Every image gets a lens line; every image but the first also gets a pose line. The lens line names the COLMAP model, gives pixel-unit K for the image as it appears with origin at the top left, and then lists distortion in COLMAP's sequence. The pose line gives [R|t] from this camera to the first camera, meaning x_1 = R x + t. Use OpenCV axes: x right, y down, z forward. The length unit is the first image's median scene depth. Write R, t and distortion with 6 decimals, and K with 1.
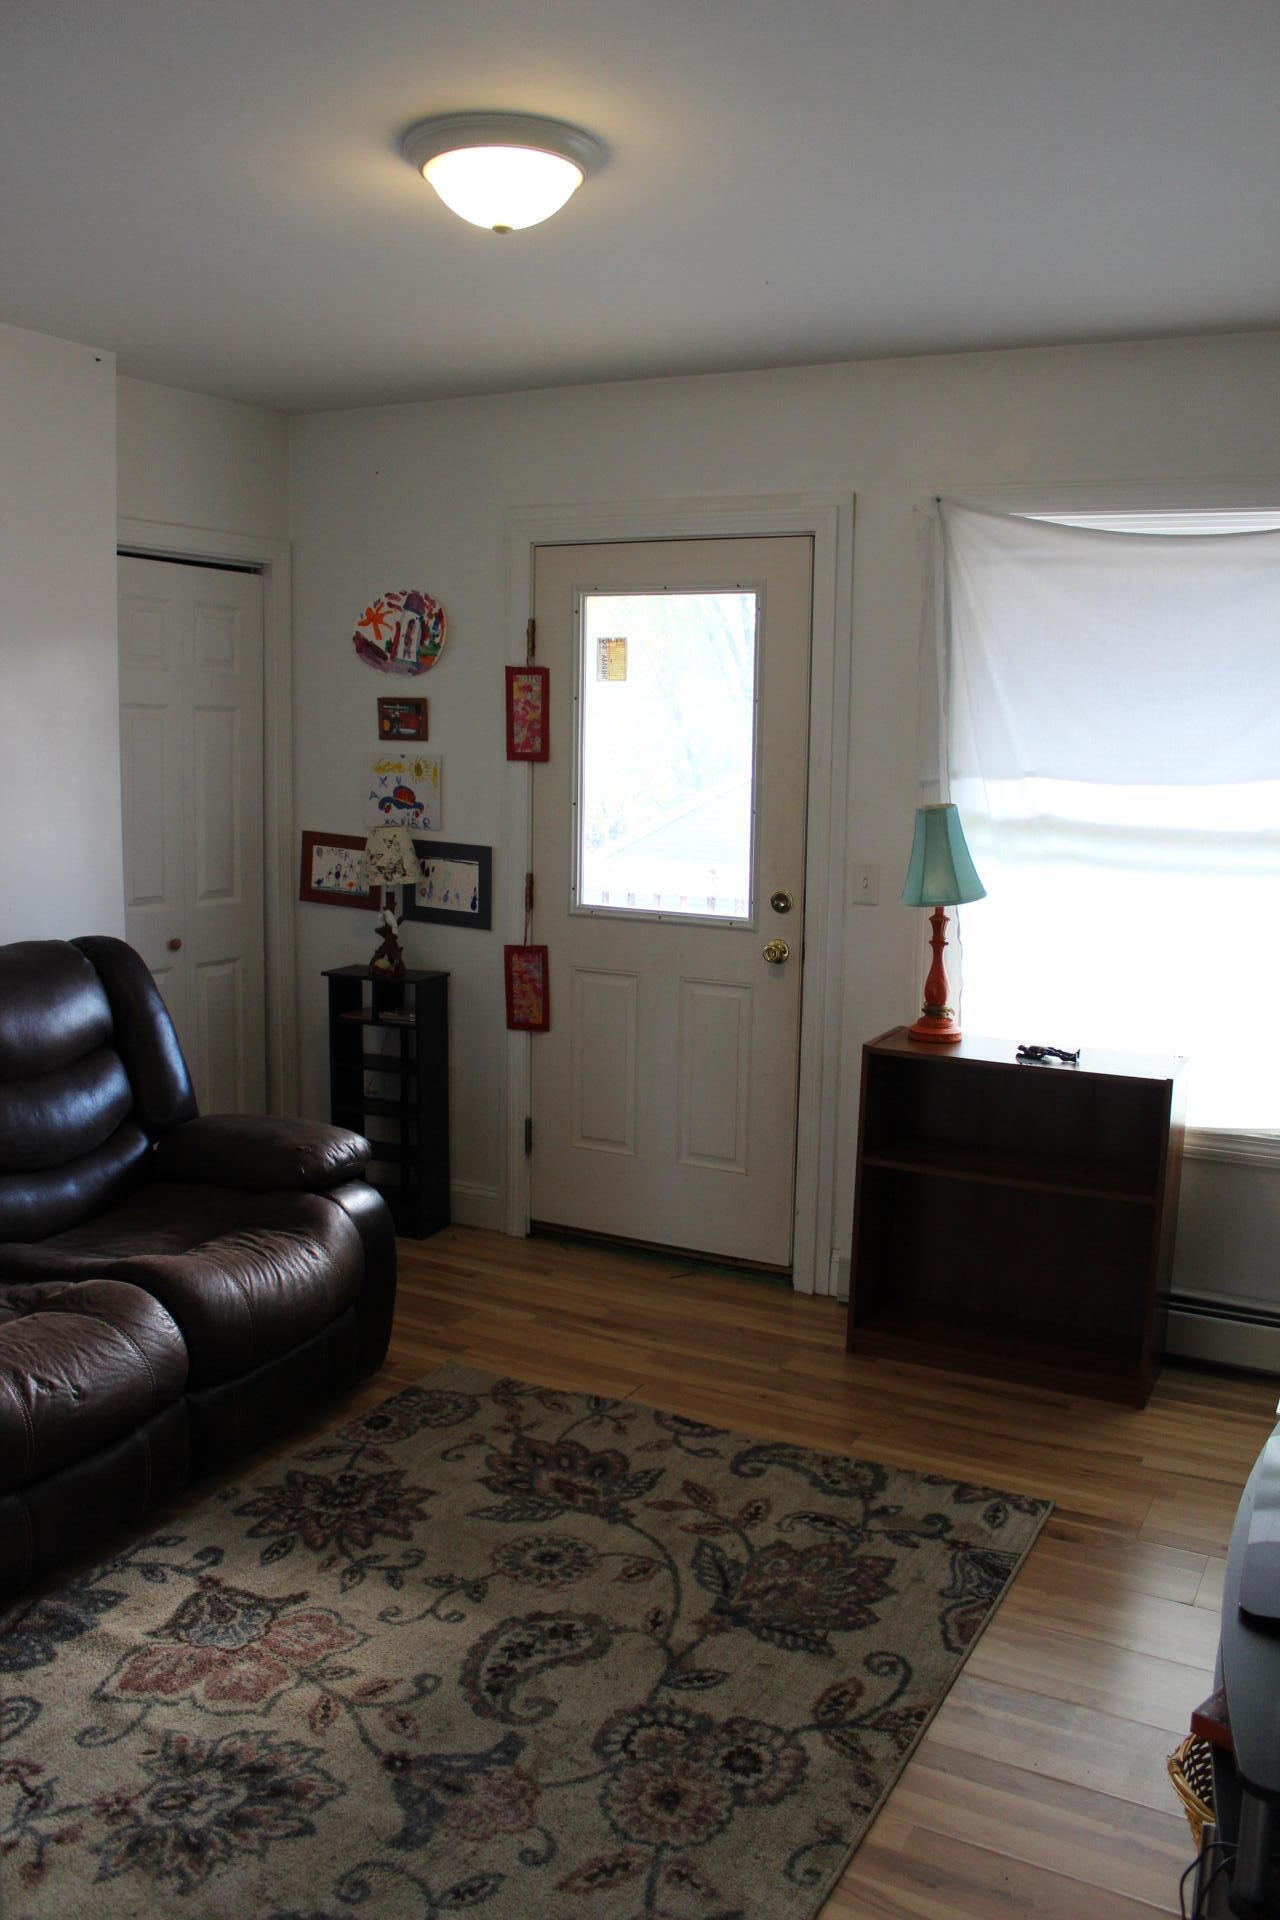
lens RADIAL K [[1580.7, 0, 640.6], [0, 1580.7, 959.7], [0, 0, 1]] dist [-0.094142, -0.005344]
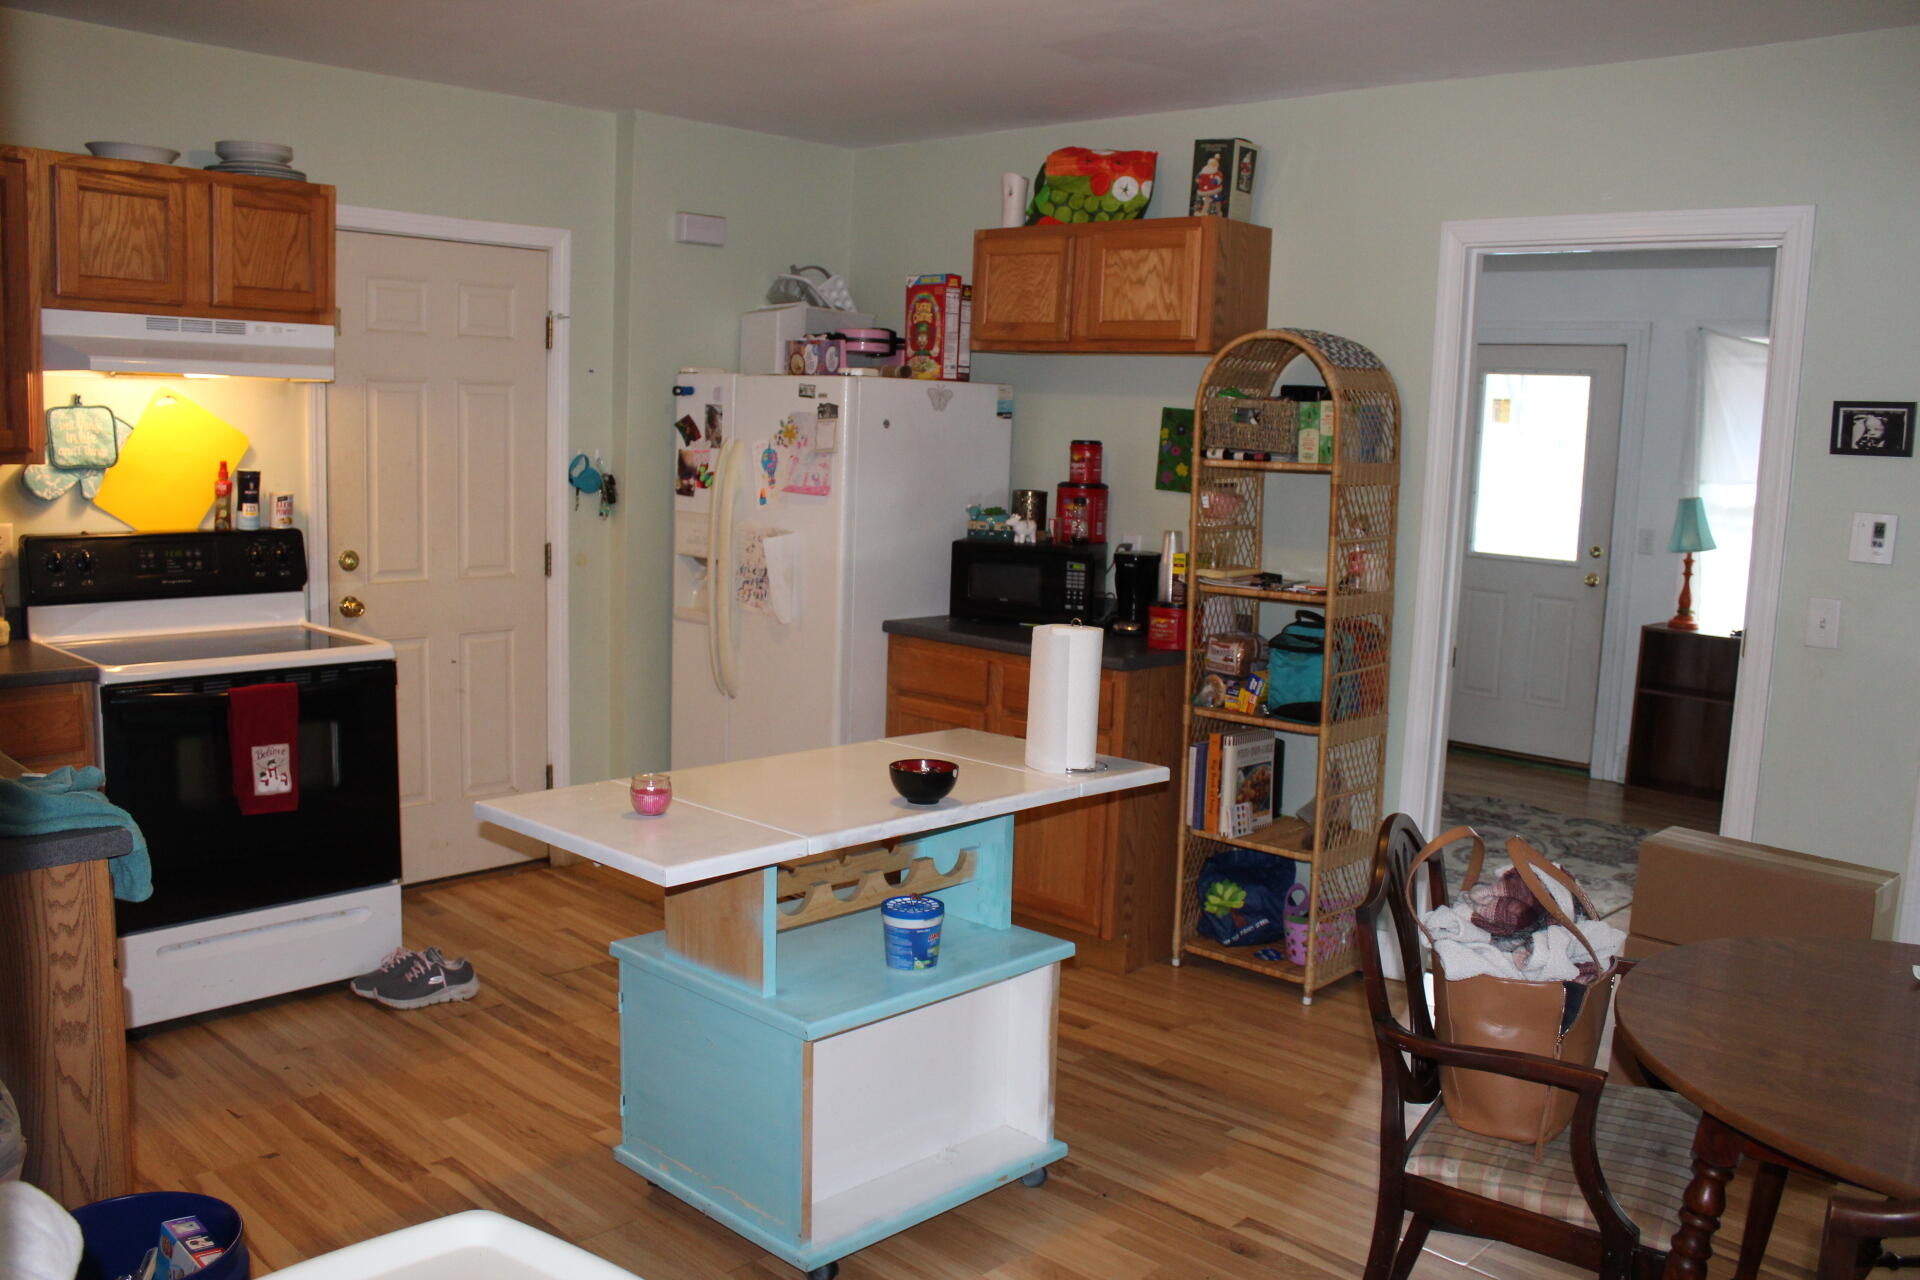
lens RADIAL K [[1580.7, 0, 959.4], [0, 1580.7, 642.1], [0, 0, 1]] dist [-0.094142, -0.005344]
pose [[0.965508, 0.057634, -0.253914, -0.160961], [-0.063225, 0.997902, -0.013909, 0.142618], [0.252579, 0.029483, 0.967127, -0.914647]]
